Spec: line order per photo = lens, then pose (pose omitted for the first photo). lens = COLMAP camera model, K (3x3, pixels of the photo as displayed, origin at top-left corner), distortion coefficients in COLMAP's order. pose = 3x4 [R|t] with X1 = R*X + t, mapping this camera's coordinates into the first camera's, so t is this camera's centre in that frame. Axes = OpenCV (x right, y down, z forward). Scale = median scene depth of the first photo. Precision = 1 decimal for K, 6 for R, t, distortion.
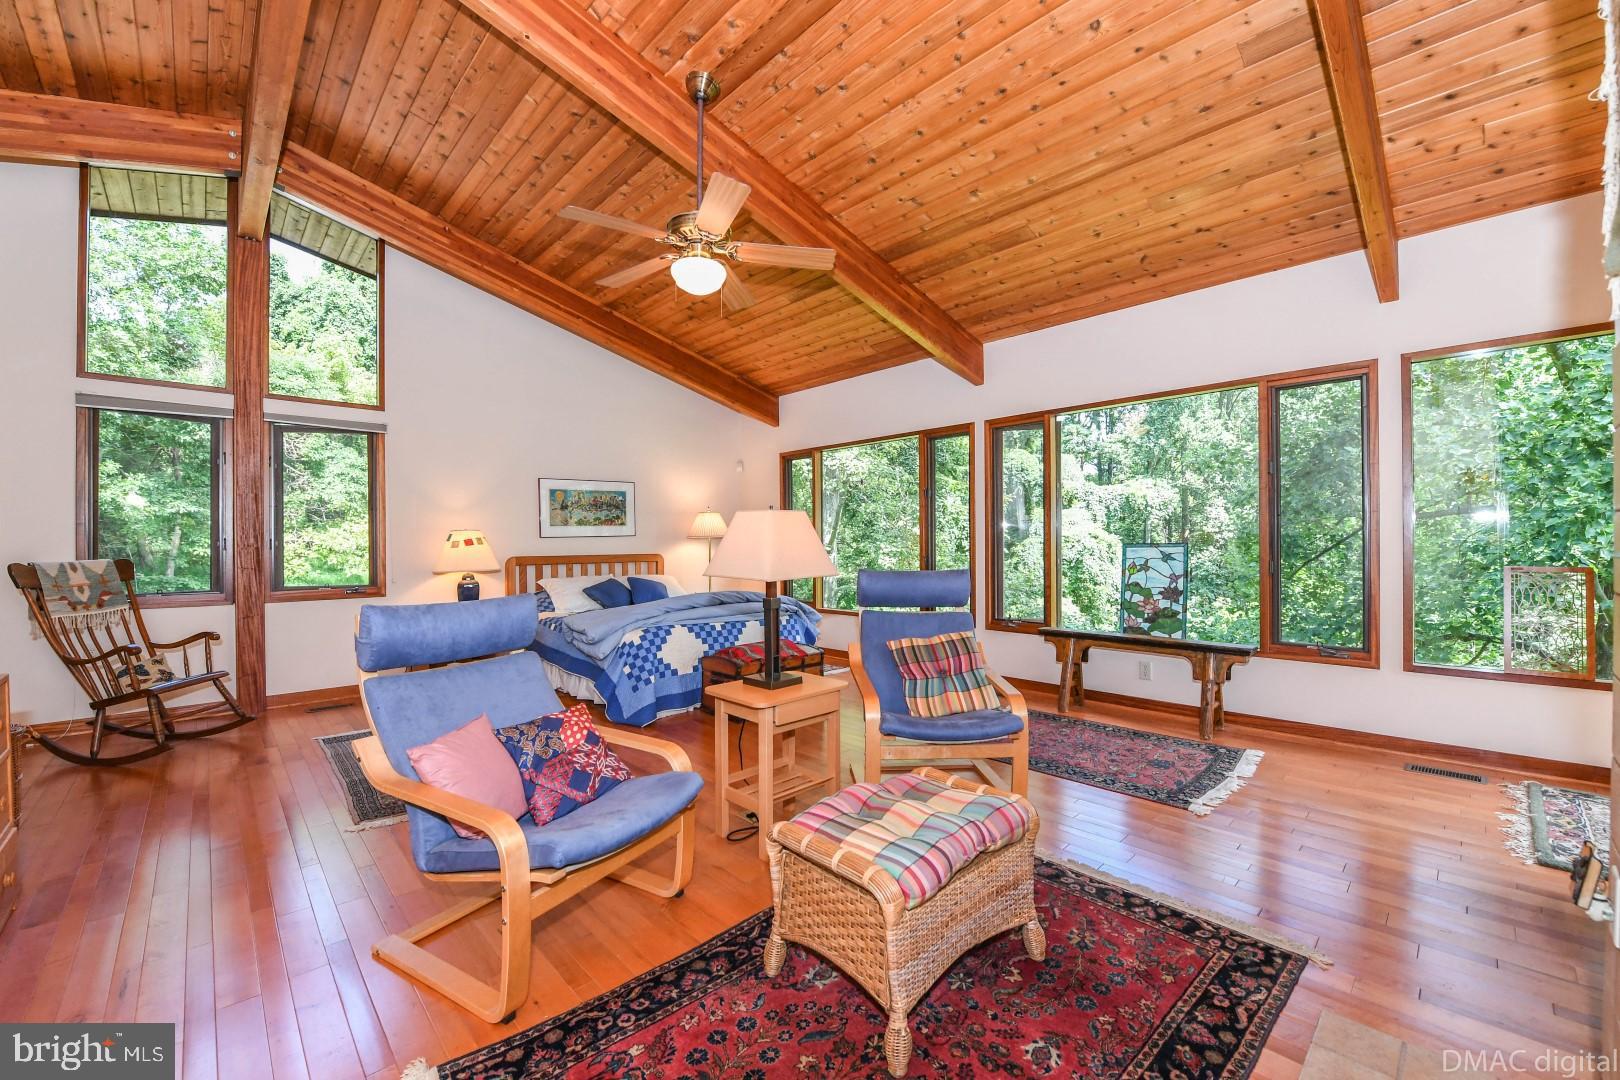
lens RADIAL K [[645.7, 0, 808.3], [0, 645.7, 542.3], [0, 0, 1]] dist [-0.015111, -0.002712]
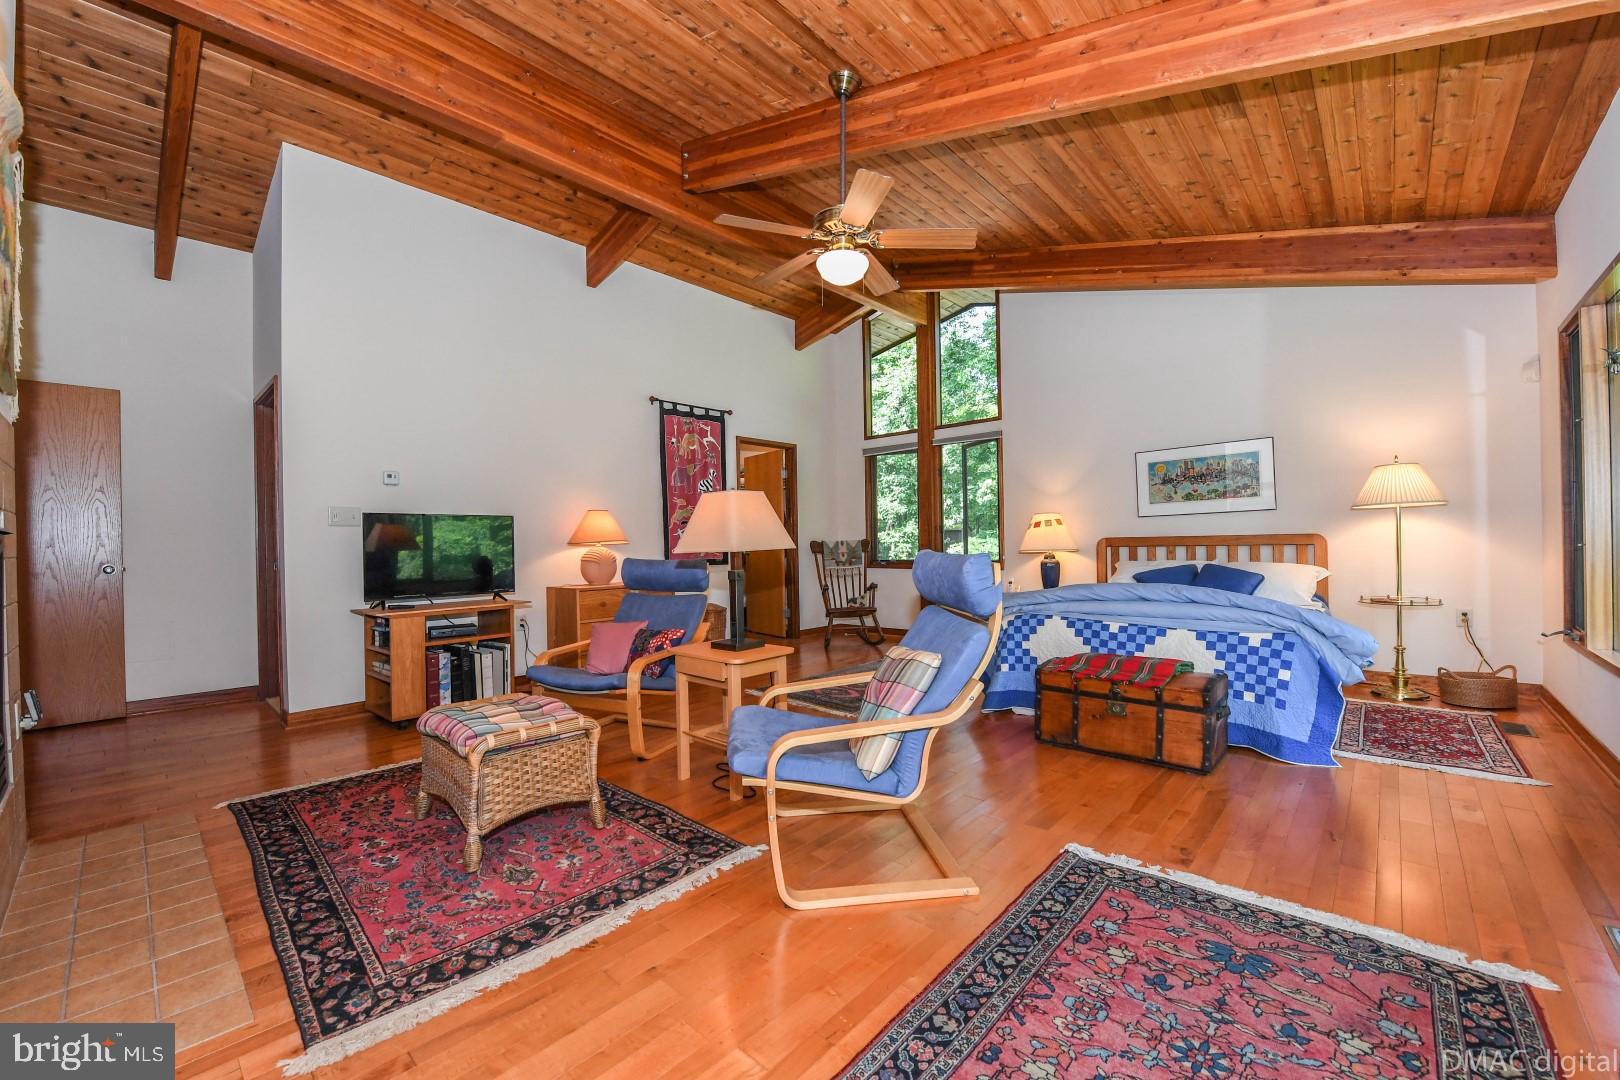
lens RADIAL K [[645.7, 0, 806.7], [0, 645.7, 541.5], [0, 0, 1]] dist [-0.015111, -0.002712]
pose [[0.063905, 0.002874, -0.997952, 0.642693], [0.019336, 0.999805, 0.004118, 0.020220], [0.997769, -0.019559, 0.063837, 0.634748]]
